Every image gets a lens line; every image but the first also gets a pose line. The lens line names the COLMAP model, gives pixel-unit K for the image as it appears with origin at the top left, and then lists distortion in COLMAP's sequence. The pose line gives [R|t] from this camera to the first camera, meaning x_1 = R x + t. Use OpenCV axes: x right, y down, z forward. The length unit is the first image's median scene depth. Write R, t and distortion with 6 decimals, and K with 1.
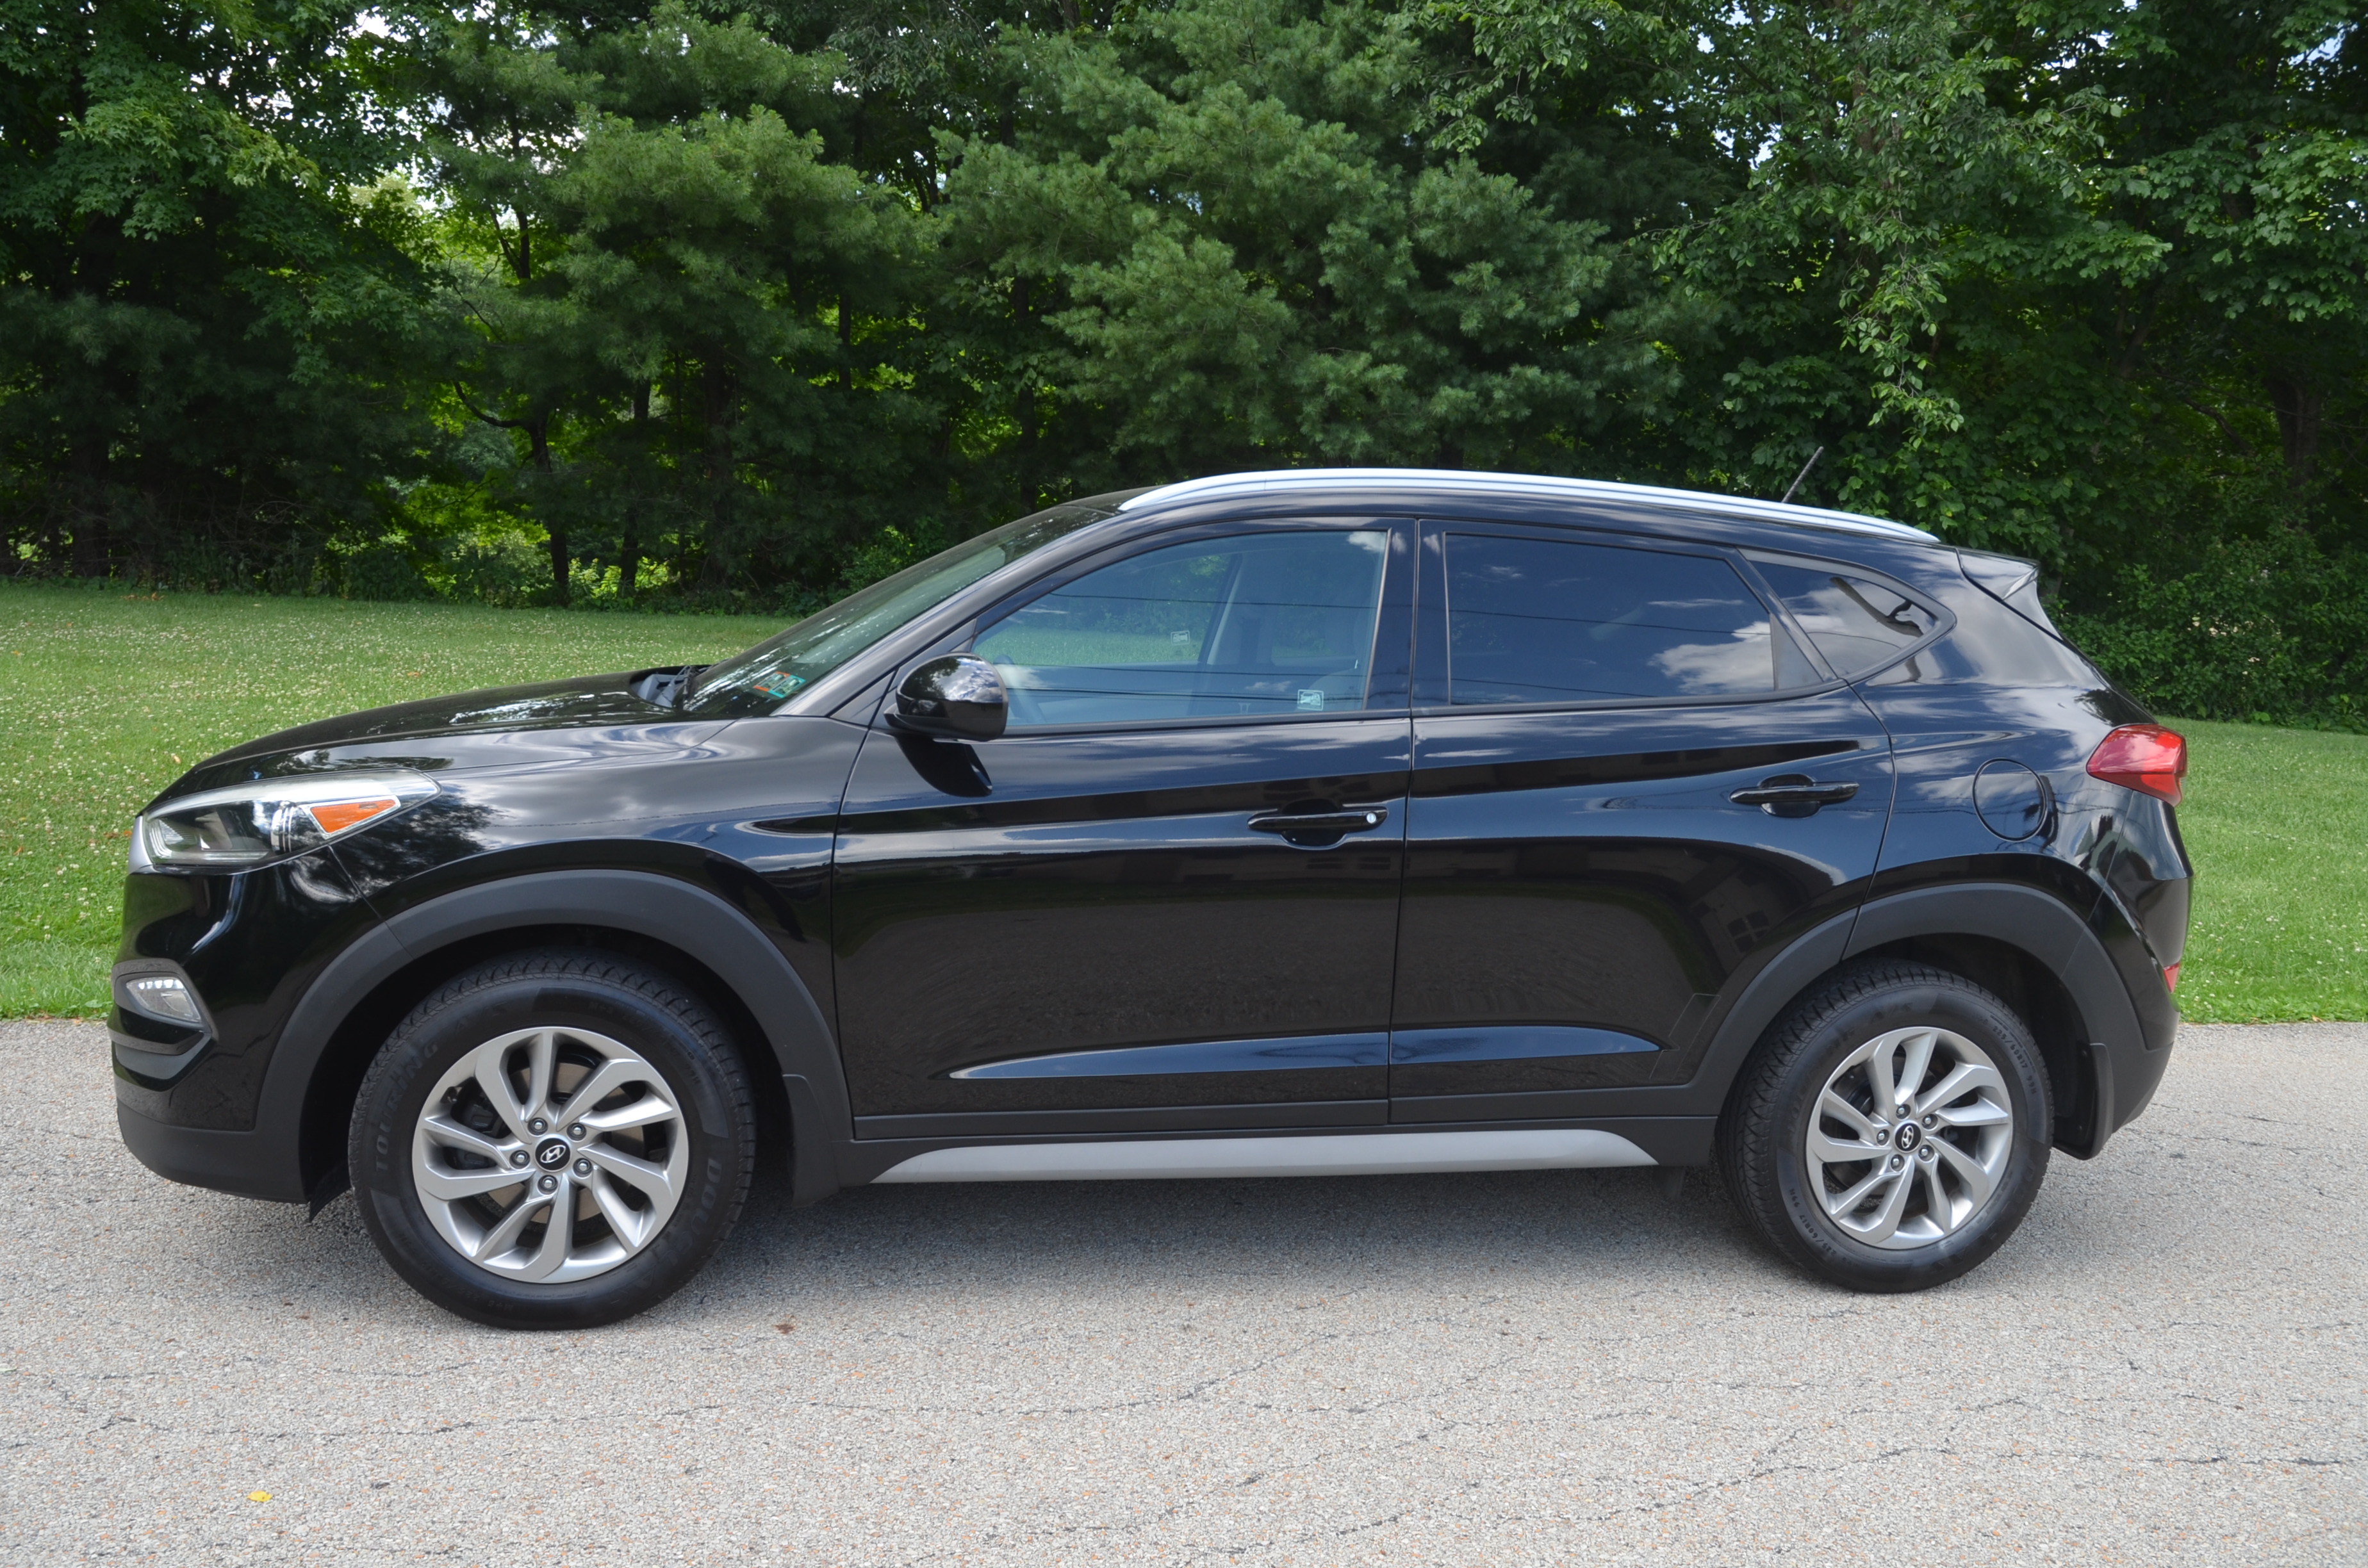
lens RADIAL K [[1856.3, 0, 1184.0], [0, 1856.3, 784.0], [0, 0, 1]] dist [-0.000884, 0.003427]
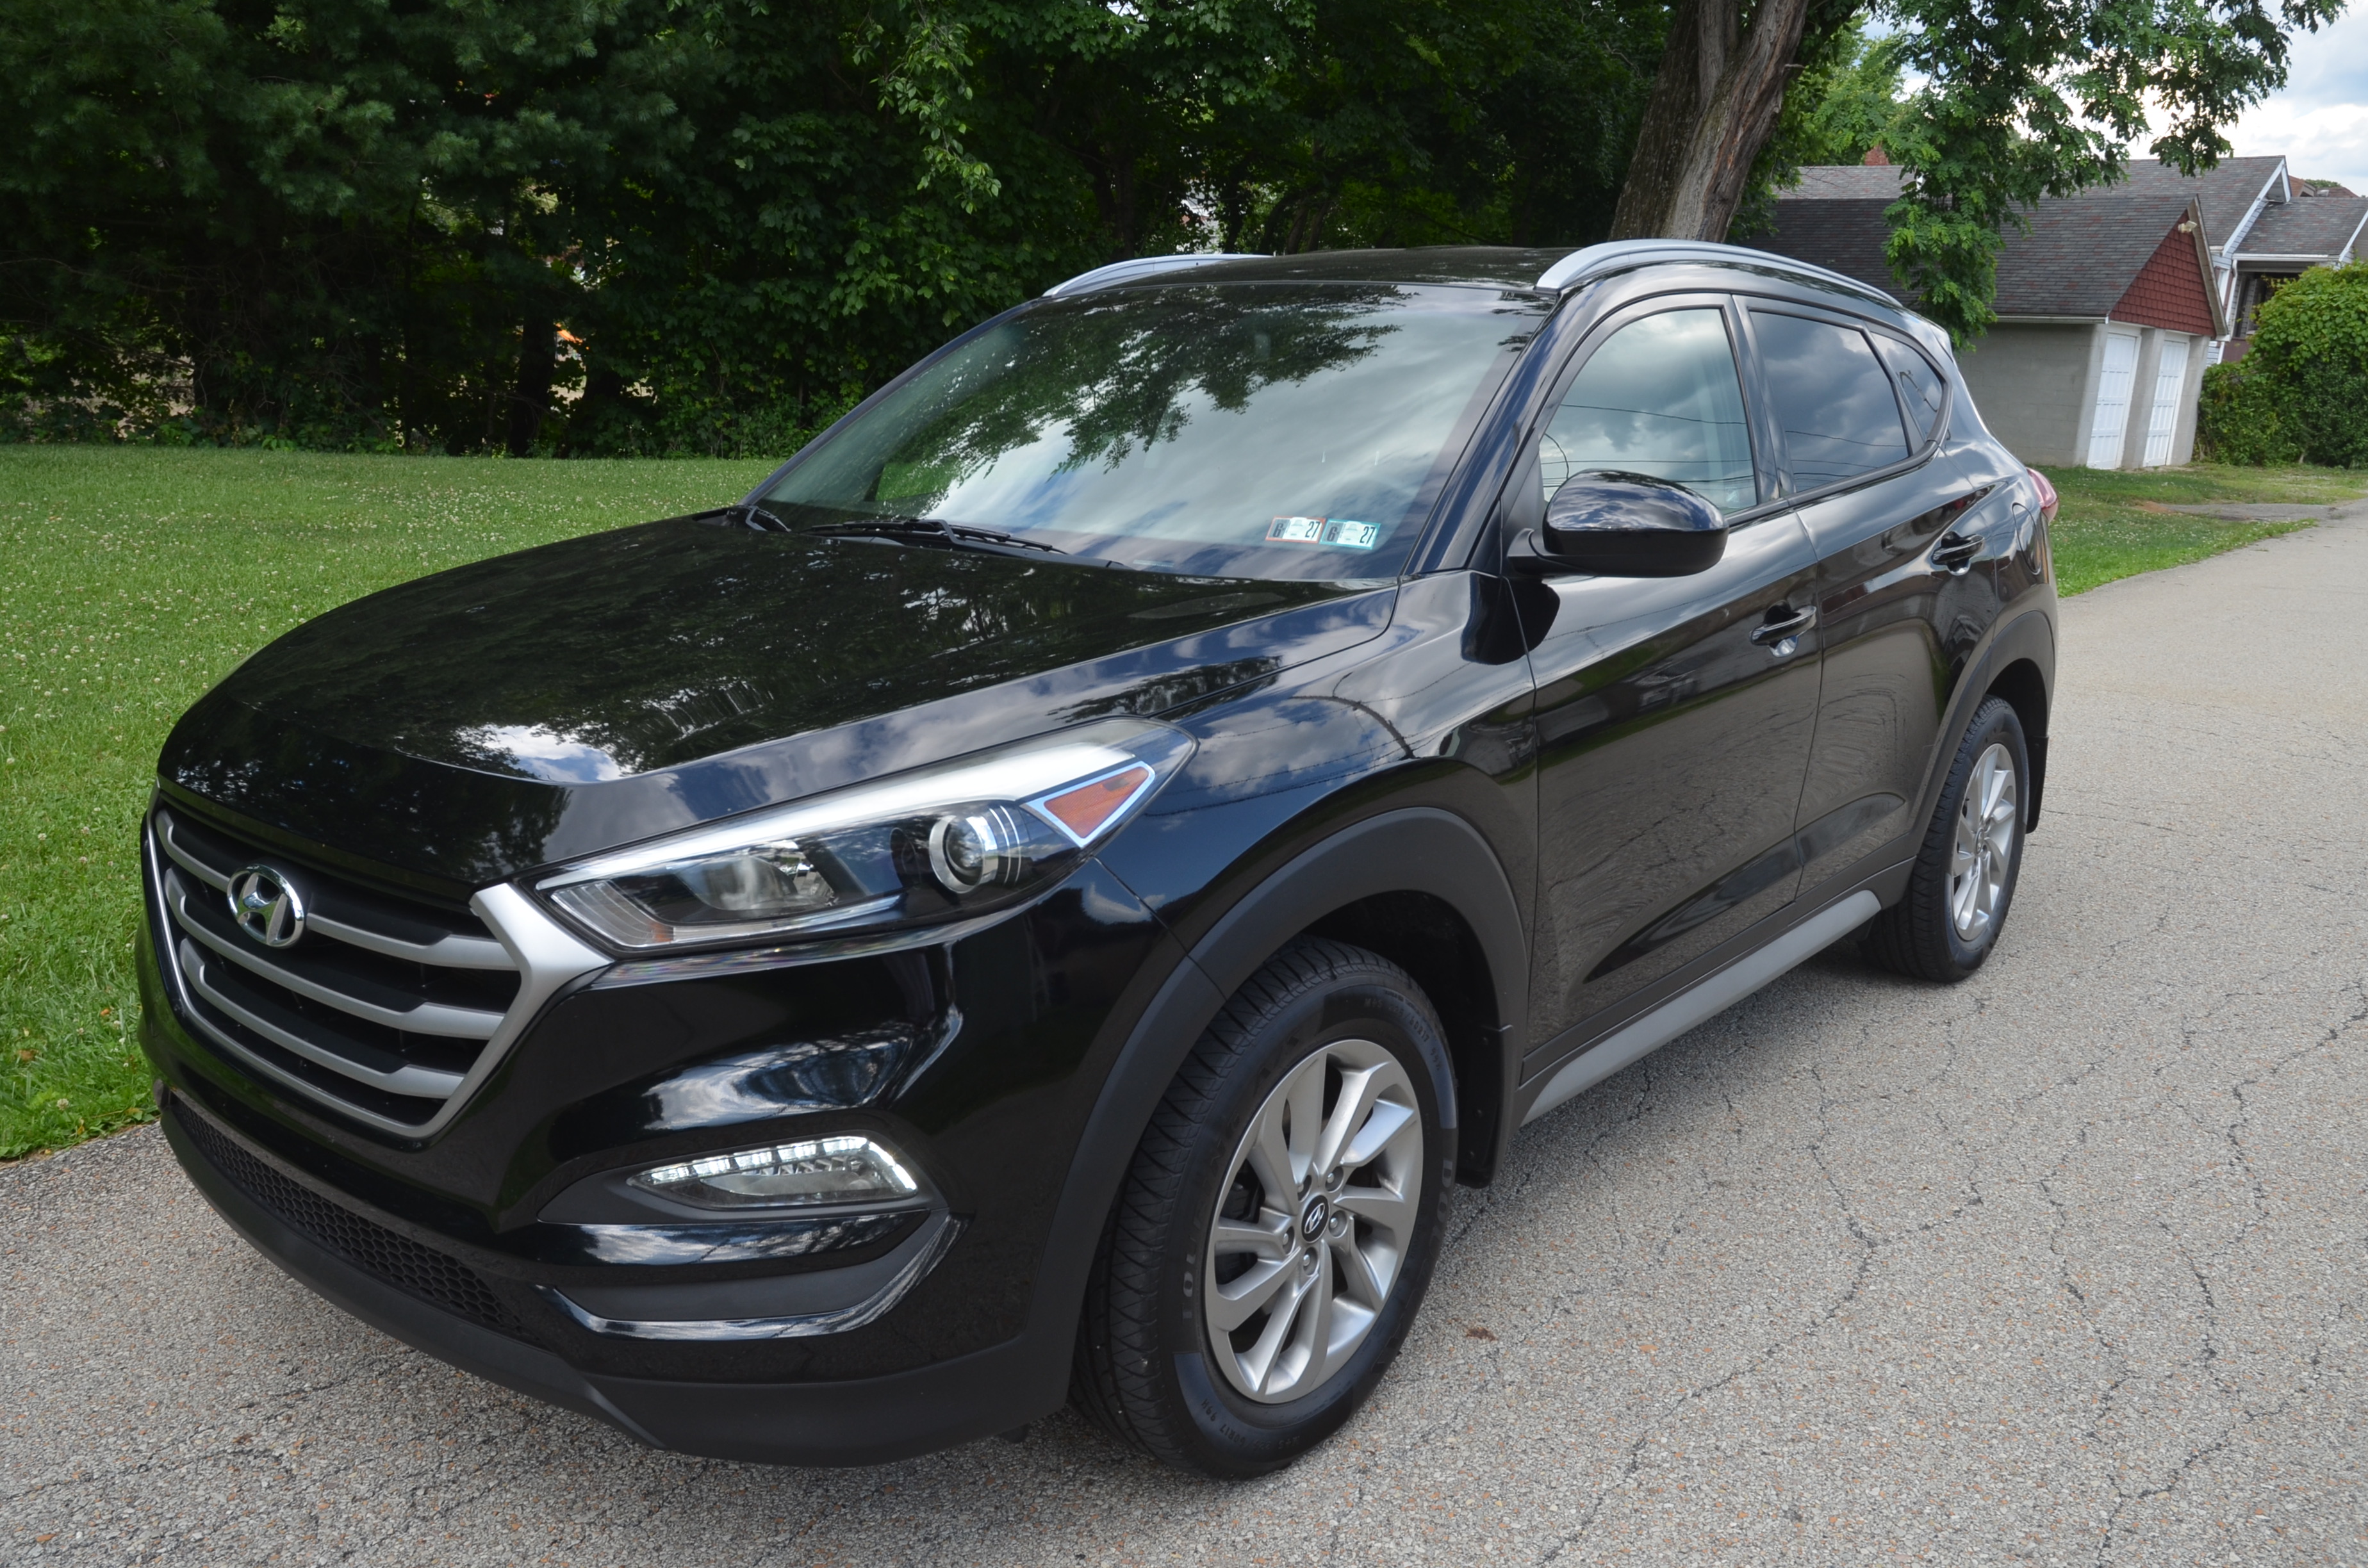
lens RADIAL K [[1870.2, 0, 1184.0], [0, 1870.2, 784.0], [0, 0, 1]] dist [-0.054999, 0.053821]
pose [[0.771806, -0.169502, 0.612849, -0.169604], [0.093174, 0.983559, 0.154693, -0.017706], [-0.628994, -0.062291, 0.774910, 0.103645]]
